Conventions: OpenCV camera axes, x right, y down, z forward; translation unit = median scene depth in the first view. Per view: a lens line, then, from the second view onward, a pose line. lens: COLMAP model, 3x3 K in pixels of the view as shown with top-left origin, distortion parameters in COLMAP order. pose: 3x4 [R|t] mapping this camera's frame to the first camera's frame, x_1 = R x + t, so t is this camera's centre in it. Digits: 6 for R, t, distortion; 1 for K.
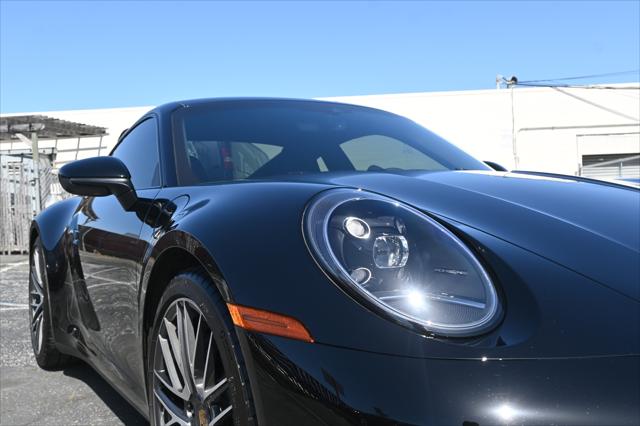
lens RADIAL K [[667.9, 0, 315.7], [0, 667.9, 208.7], [0, 0, 1]] dist [-0.020227, 0.000000]
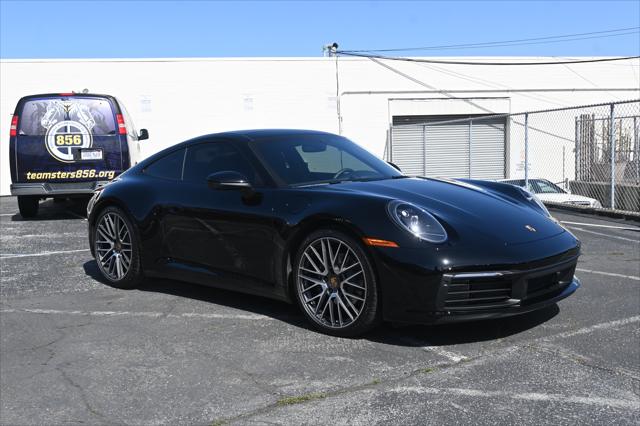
lens RADIAL K [[667.8, 0, 320.8], [0, 667.8, 213.4], [0, 0, 1]] dist [-0.013430, 0.000000]
pose [[0.955827, -0.025832, 0.292792, -0.081415], [-0.001516, 0.995684, 0.092795, -0.017312], [-0.293926, -0.089140, 0.951663, -0.125814]]
